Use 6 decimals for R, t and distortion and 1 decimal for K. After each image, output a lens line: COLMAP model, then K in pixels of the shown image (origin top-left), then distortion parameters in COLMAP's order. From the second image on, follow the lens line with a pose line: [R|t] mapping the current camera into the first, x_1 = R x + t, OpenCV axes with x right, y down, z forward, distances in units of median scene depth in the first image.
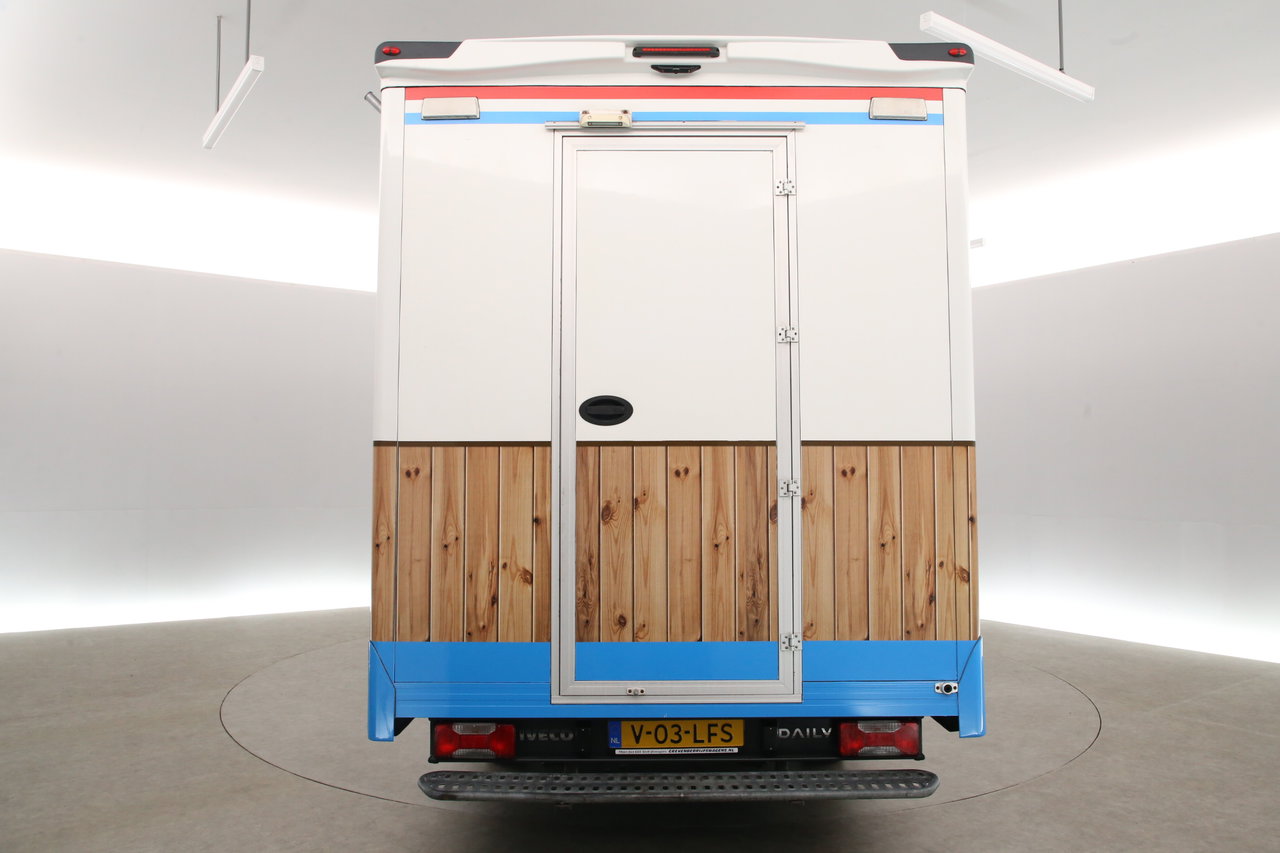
lens RADIAL K [[1305.0, 0, 638.1], [0, 1305.0, 428.2], [0, 0, 1]] dist [-0.111454, 0.000000]
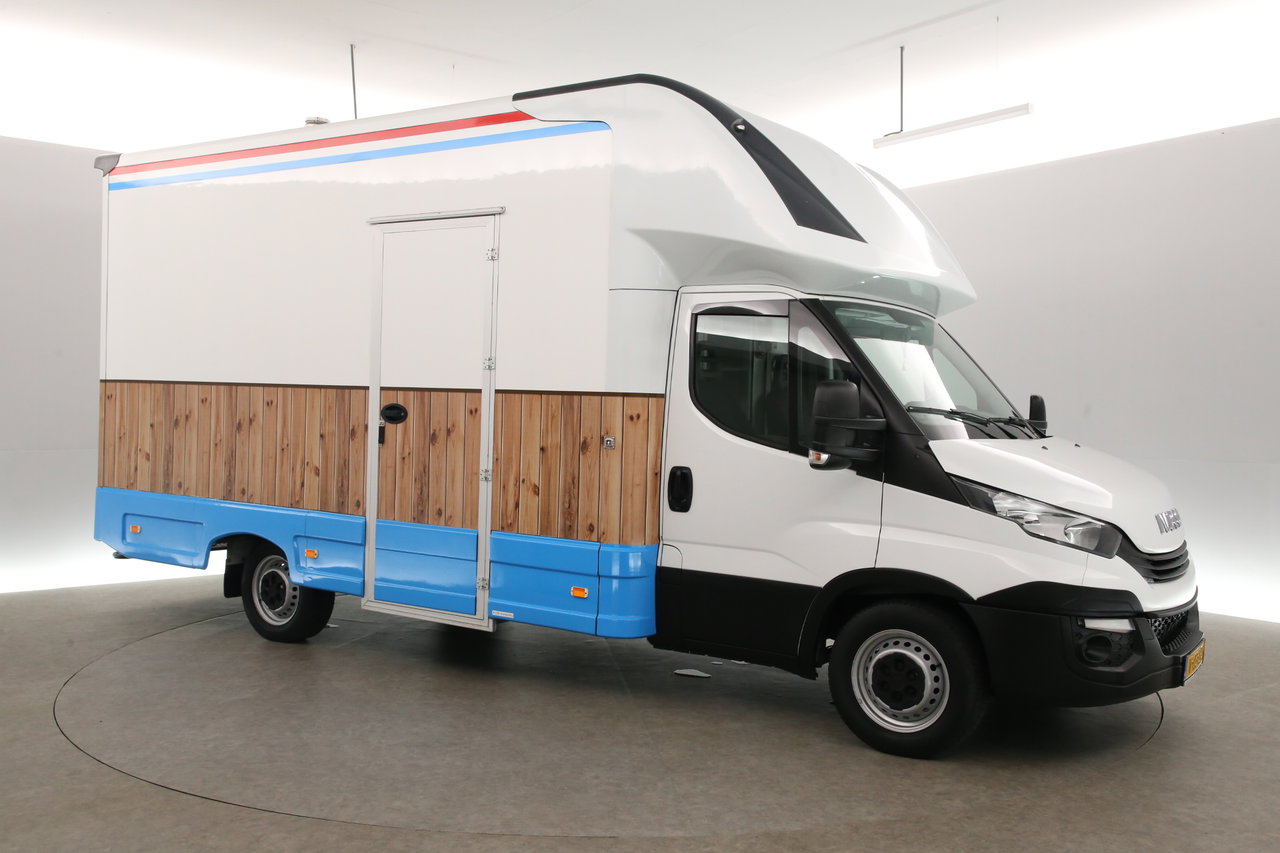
lens RADIAL K [[1225.1, 0, 639.6], [0, 1225.1, 425.8], [0, 0, 1]] dist [0.043238, 0.000000]
pose [[0.820483, 0.038148, -0.570397, 0.824373], [-0.021971, 0.999138, 0.035219, -0.000477], [0.571249, -0.016365, 0.820614, 0.011798]]
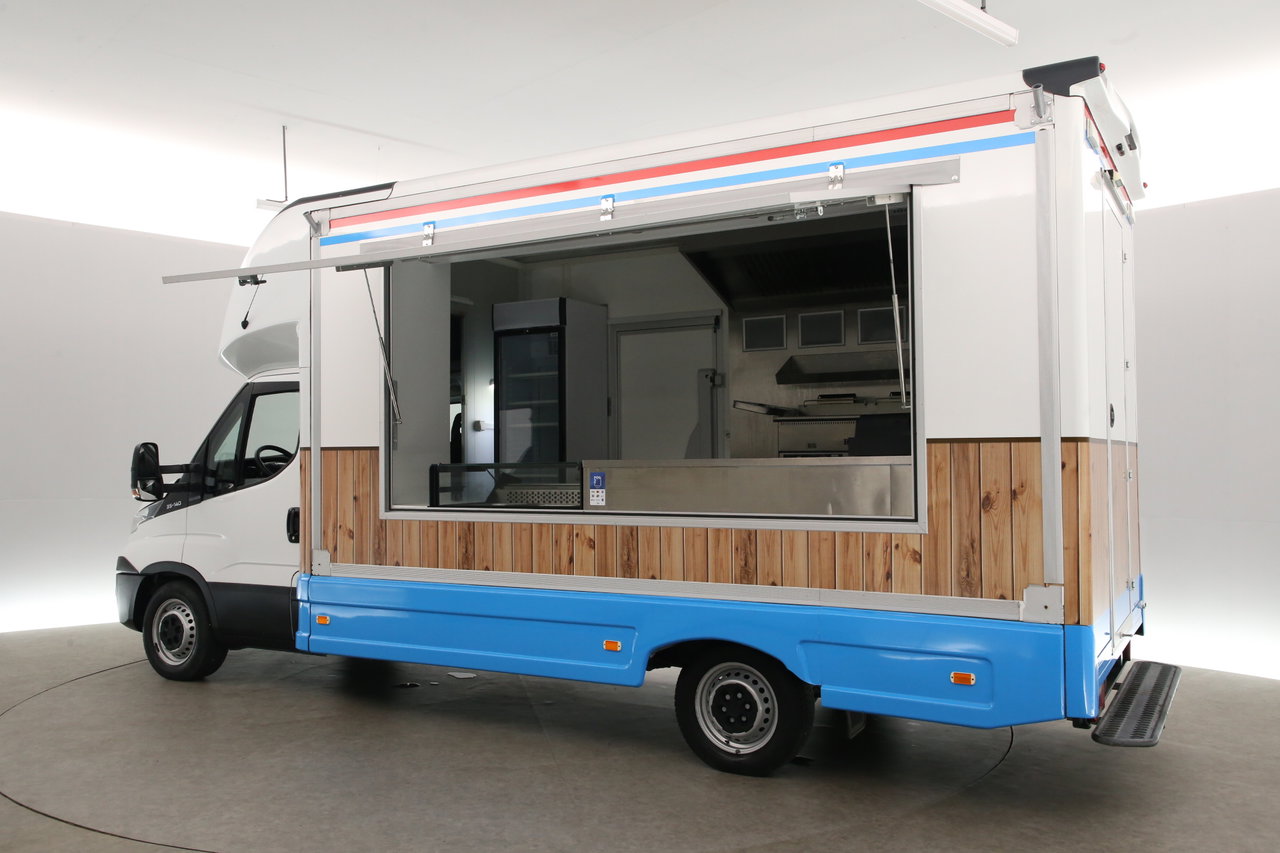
lens RADIAL K [[1151.4, 0, 643.7], [0, 1151.4, 431.0], [0, 0, 1]] dist [0.032952, 0.005653]
pose [[0.862944, -0.014746, -0.505084, 0.350391], [0.016661, 0.999861, -0.000725, -0.000400], [0.505024, -0.007790, 0.863070, 0.000265]]
